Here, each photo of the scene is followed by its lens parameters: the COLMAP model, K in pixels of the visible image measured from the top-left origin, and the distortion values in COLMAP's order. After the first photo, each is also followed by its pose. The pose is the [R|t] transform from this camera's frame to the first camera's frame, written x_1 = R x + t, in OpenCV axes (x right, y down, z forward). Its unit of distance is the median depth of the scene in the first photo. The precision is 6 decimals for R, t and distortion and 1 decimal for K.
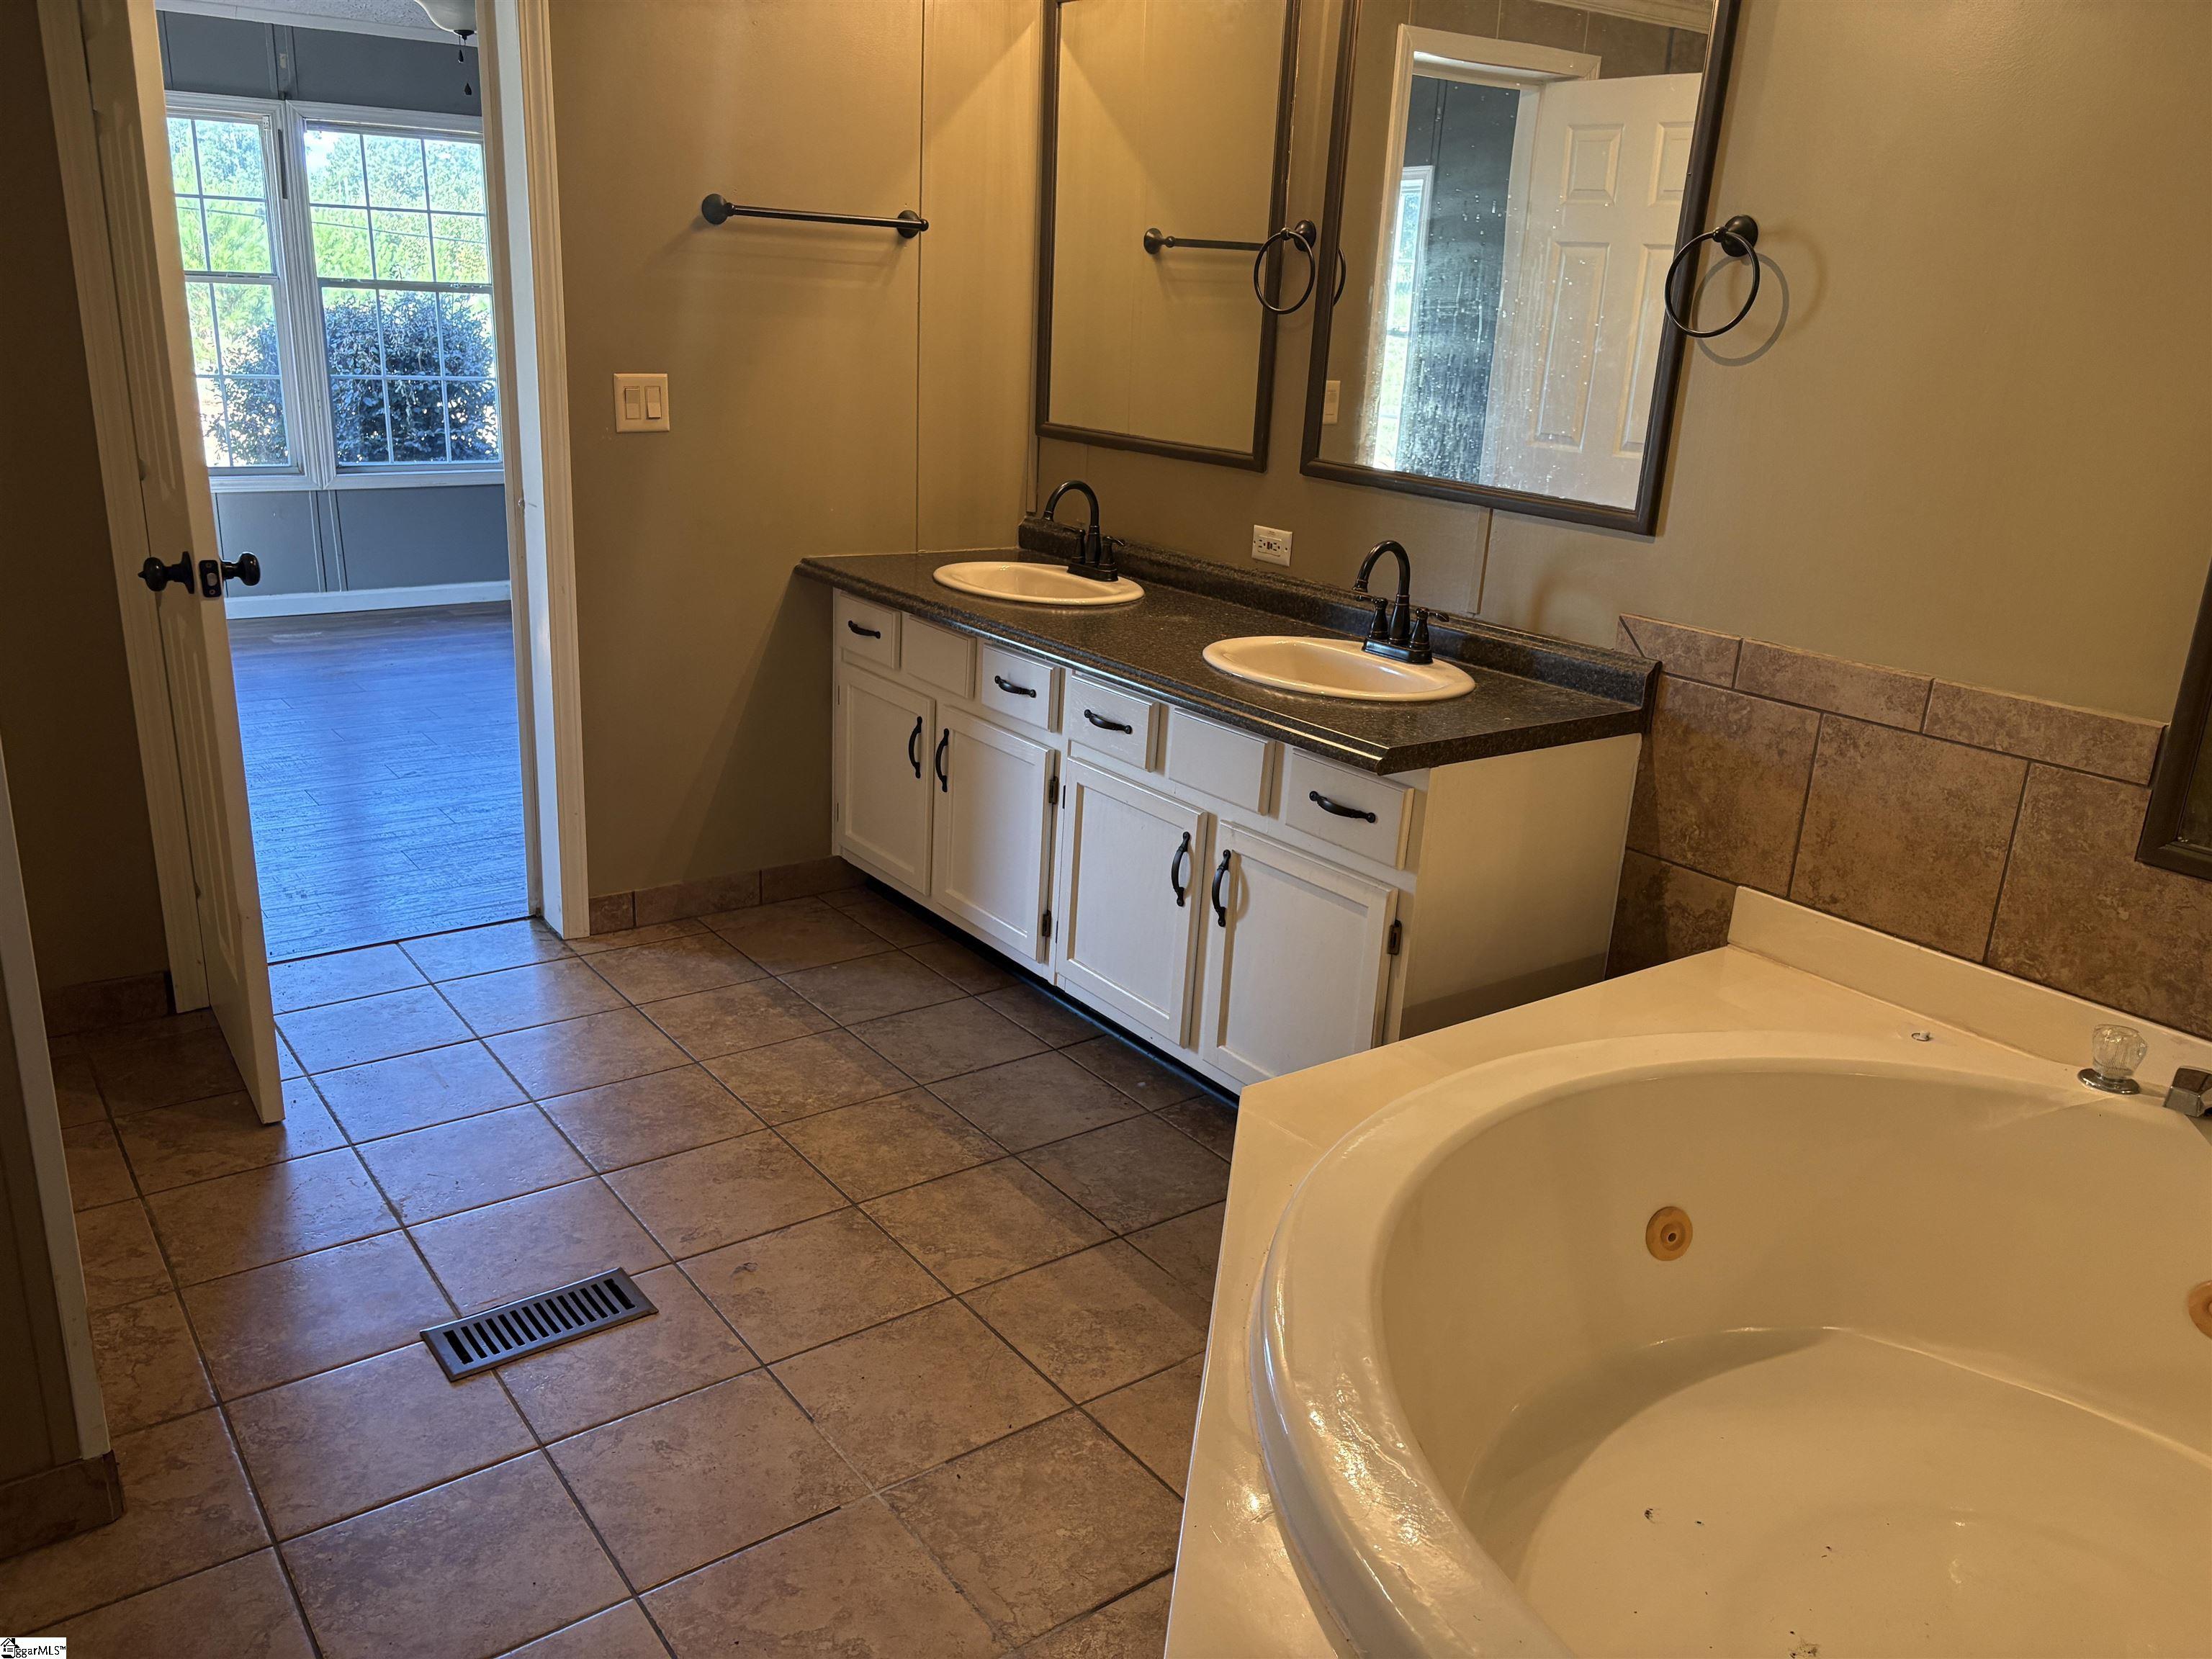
lens RADIAL K [[1657.5, 0, 1109.2], [0, 1657.5, 833.6], [0, 0, 1]] dist [0.098500, -0.114468]
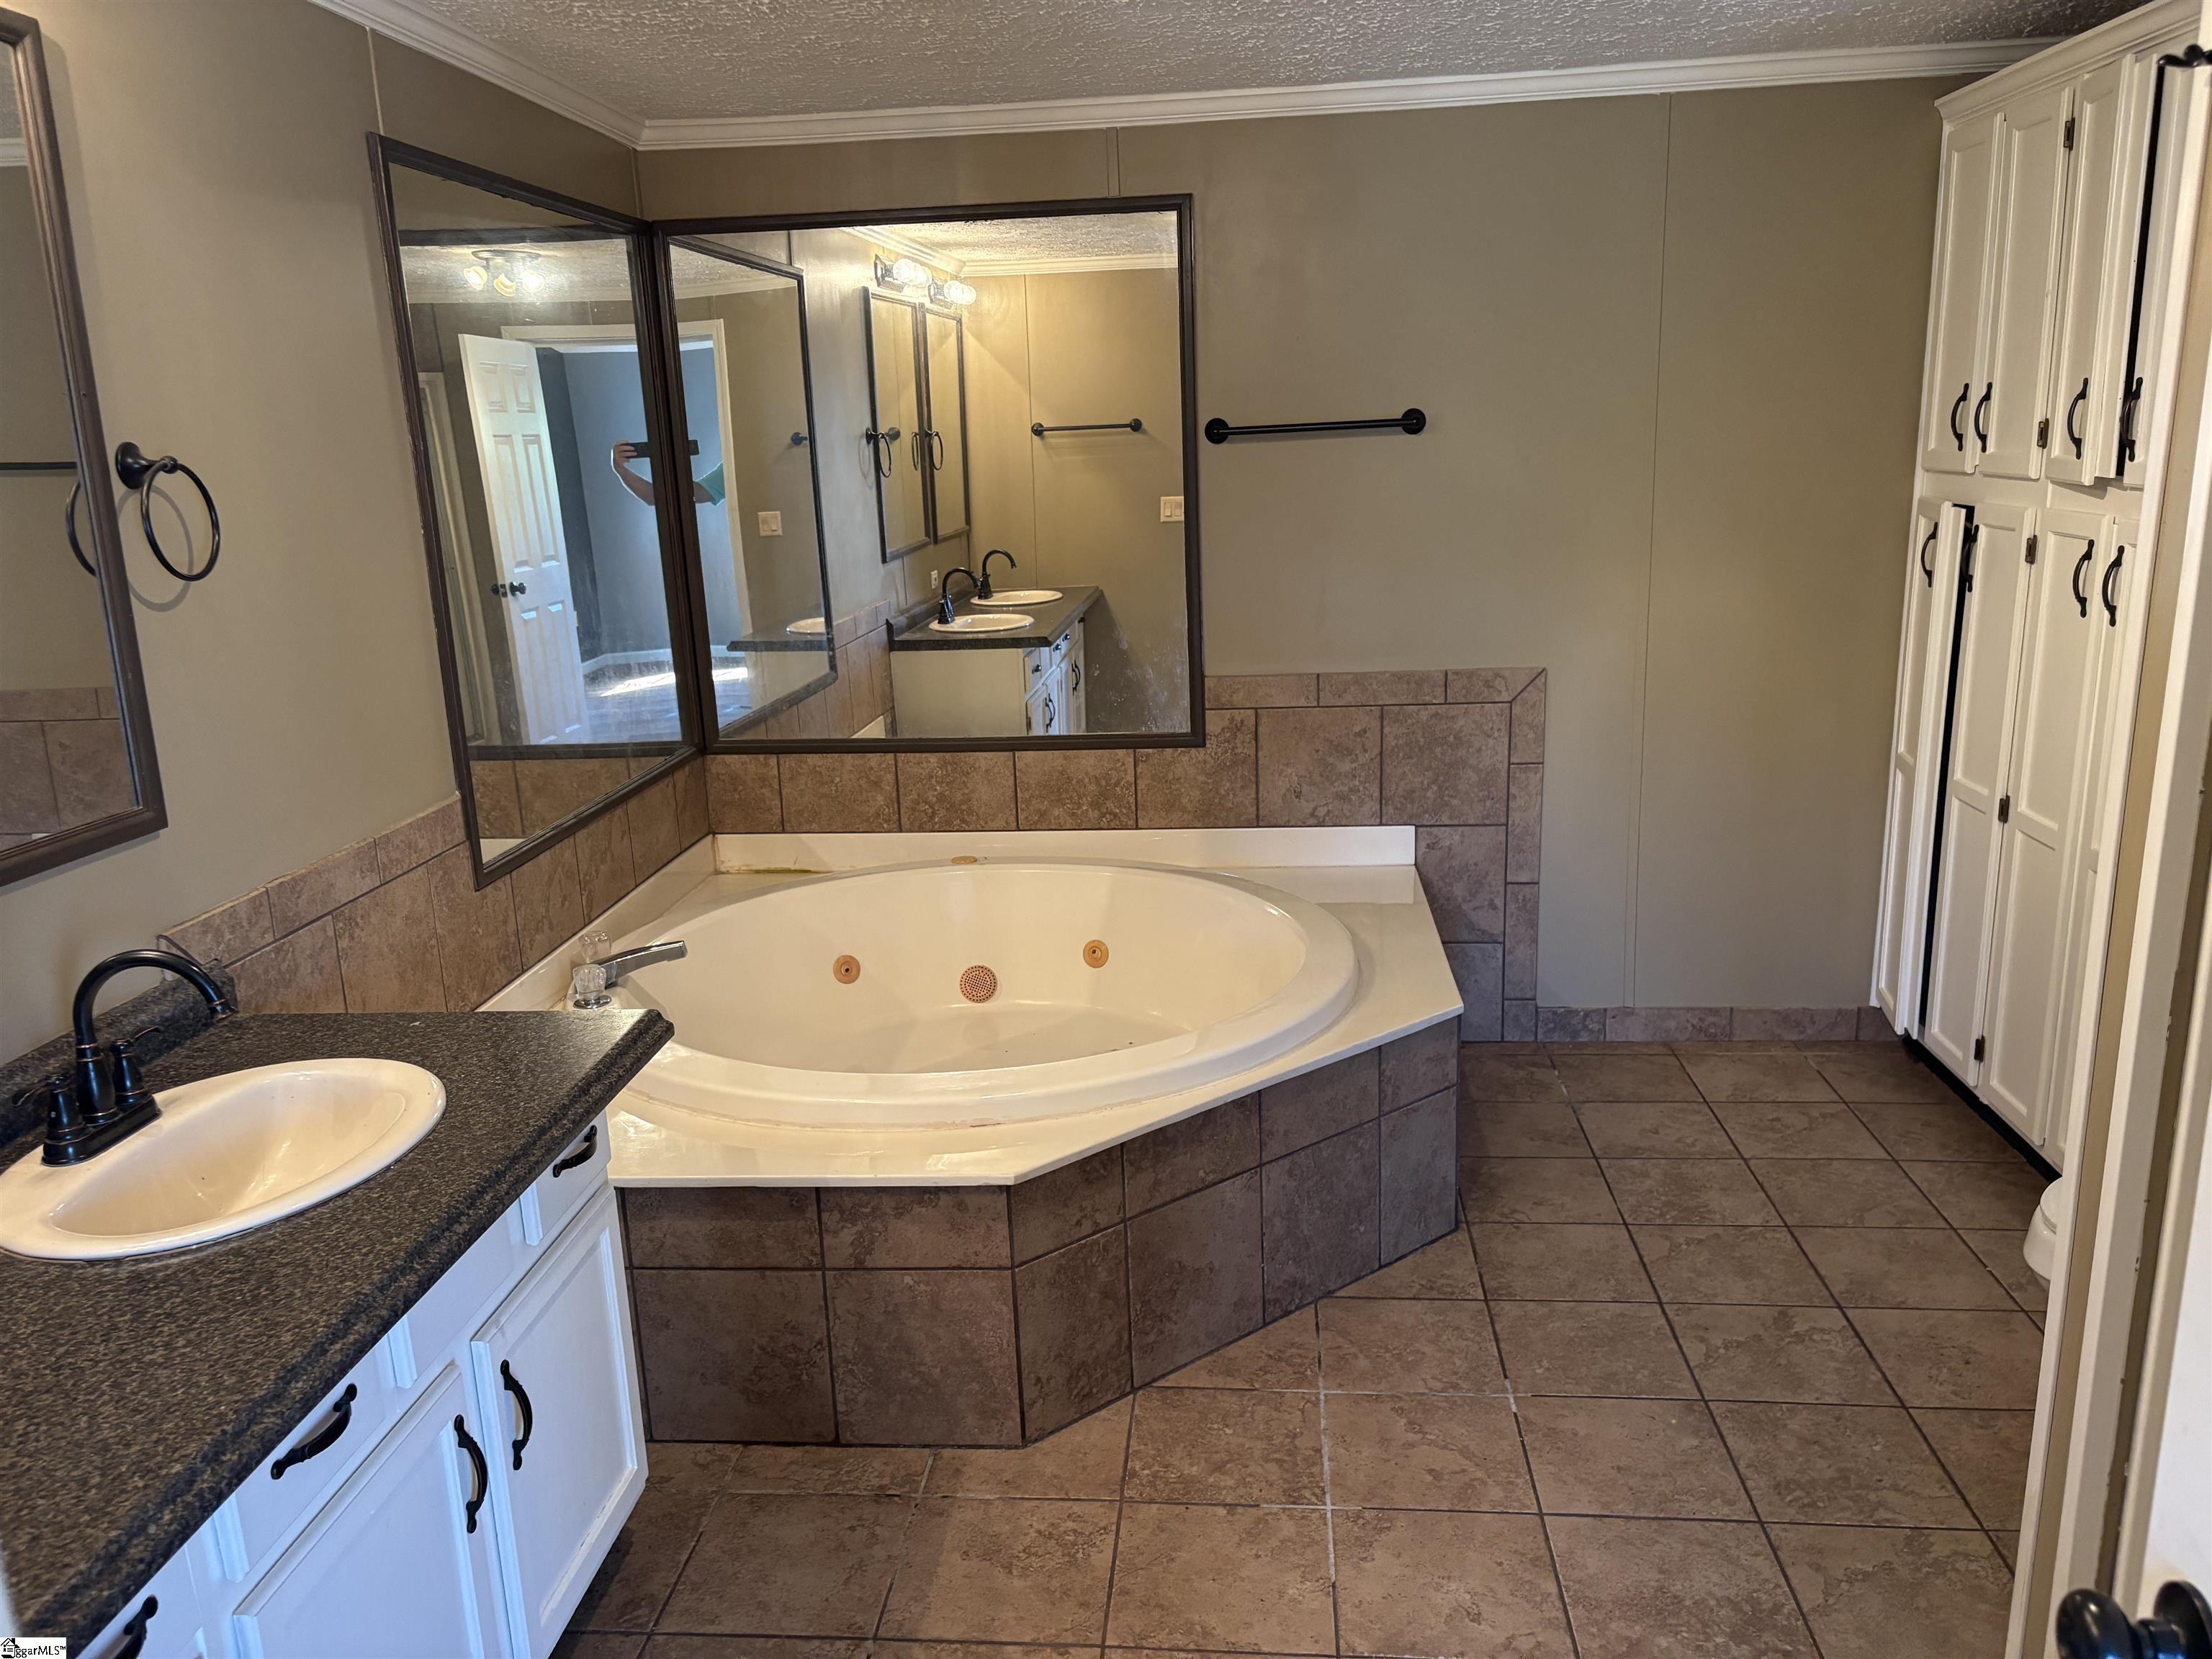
lens RADIAL K [[1657.5, 0, 1109.2], [0, 1657.5, 833.6], [0, 0, 1]] dist [0.098500, -0.114468]
pose [[-0.738991, -0.184790, 0.647877, -0.596956], [0.208216, 0.851925, 0.480489, -0.523535], [-0.640732, 0.489975, -0.591089, 1.323769]]
